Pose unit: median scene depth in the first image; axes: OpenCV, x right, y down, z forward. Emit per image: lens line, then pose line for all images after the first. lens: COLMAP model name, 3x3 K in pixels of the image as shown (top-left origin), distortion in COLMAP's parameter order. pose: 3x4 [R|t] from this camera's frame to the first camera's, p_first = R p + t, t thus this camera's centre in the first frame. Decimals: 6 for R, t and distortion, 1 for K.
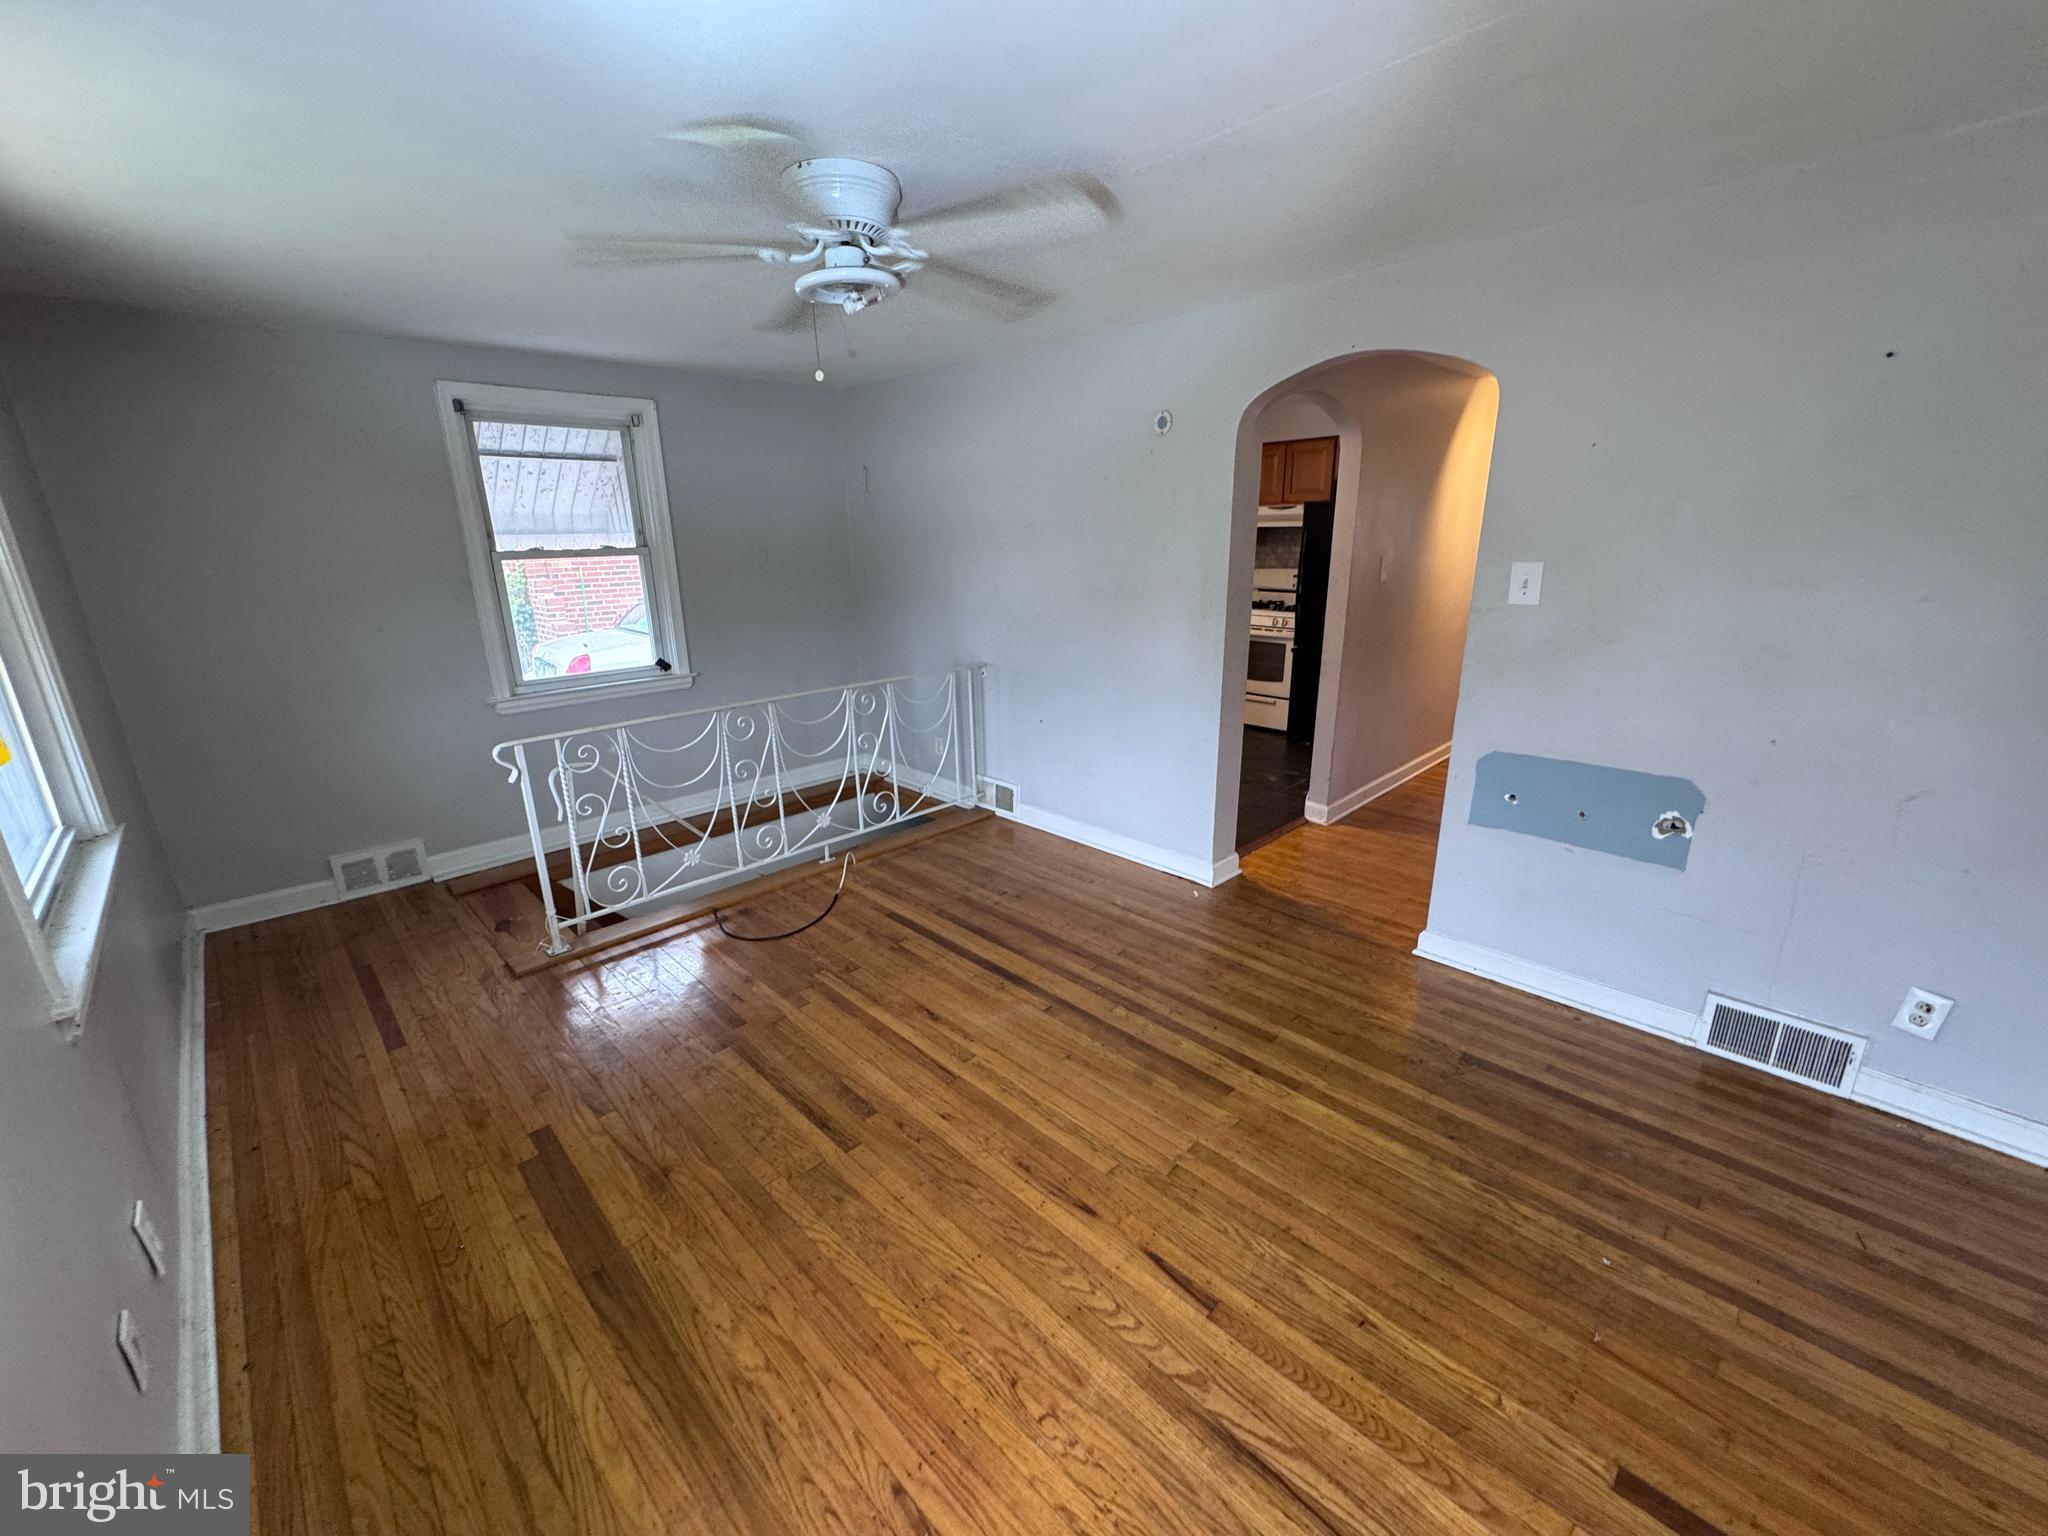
lens RADIAL K [[817.7, 0, 1020.9], [0, 817.7, 768.2], [0, 0, 1]] dist [-0.003112, -0.000031]
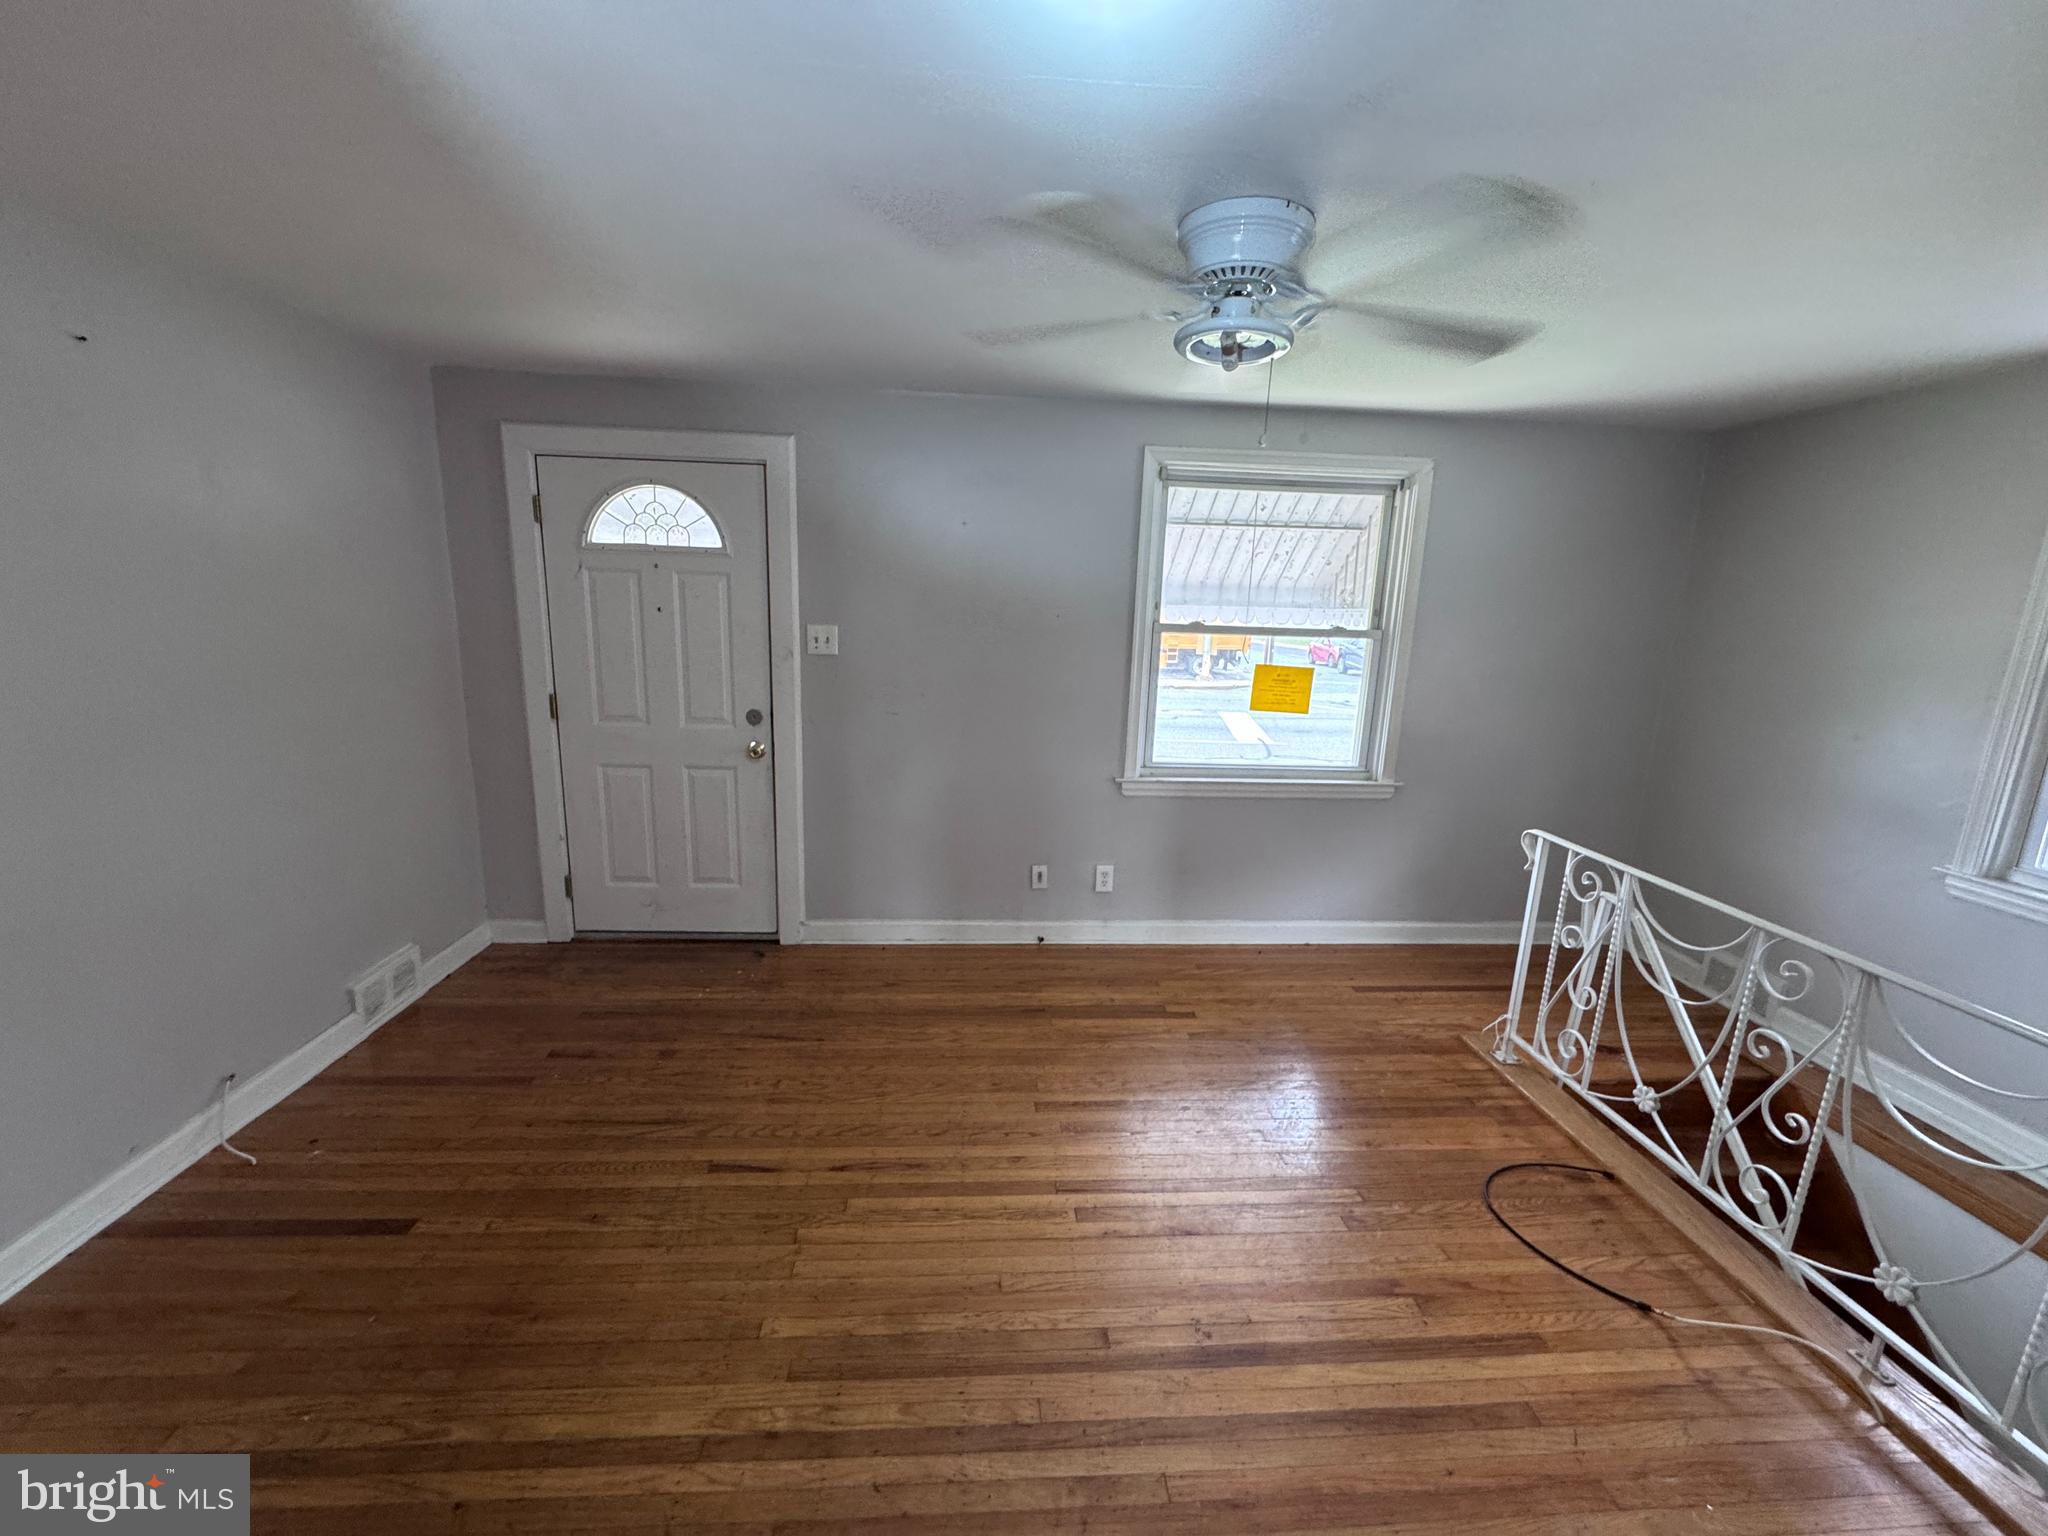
lens RADIAL K [[817.7, 0, 1020.9], [0, 817.7, 768.2], [0, 0, 1]] dist [-0.003112, -0.000031]
pose [[-0.651909, 0.151668, -0.742975, 0.484010], [-0.233672, 0.891934, 0.387107, -0.339196], [0.721396, 0.425971, -0.546019, 1.100549]]
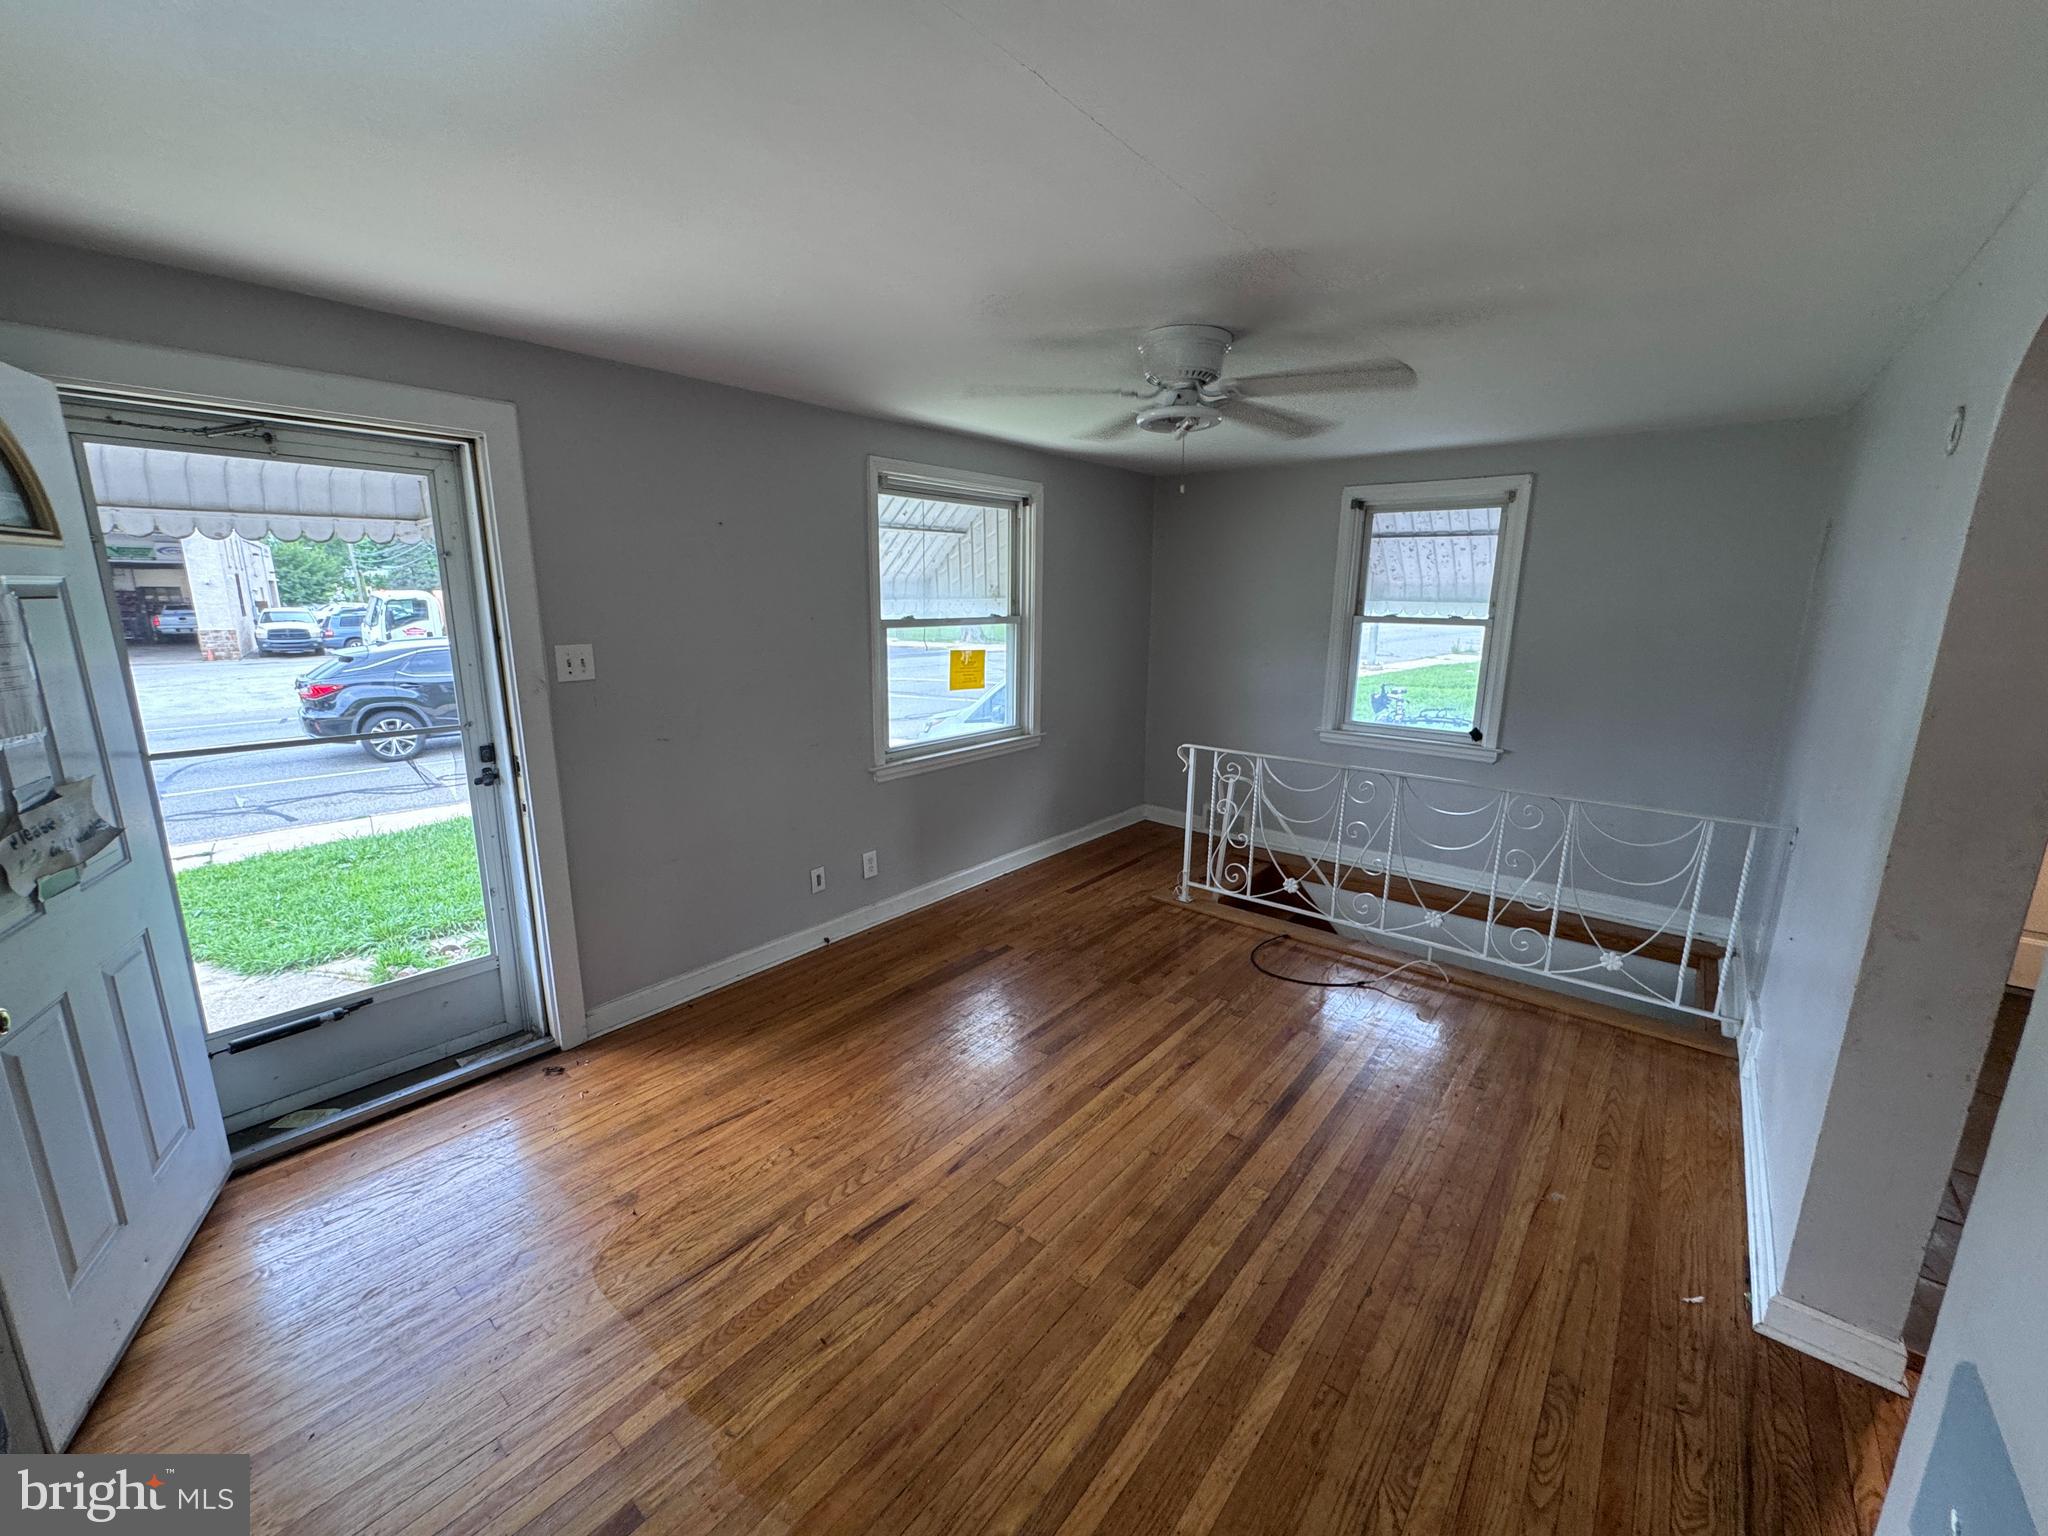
lens RADIAL K [[817.7, 0, 1020.9], [0, 817.7, 768.2], [0, 0, 1]] dist [-0.003112, -0.000031]
pose [[0.103270, 0.229233, -0.967878, 0.782927], [-0.289267, 0.937943, 0.191279, -0.191444], [0.951662, 0.260222, 0.163171, 0.515444]]
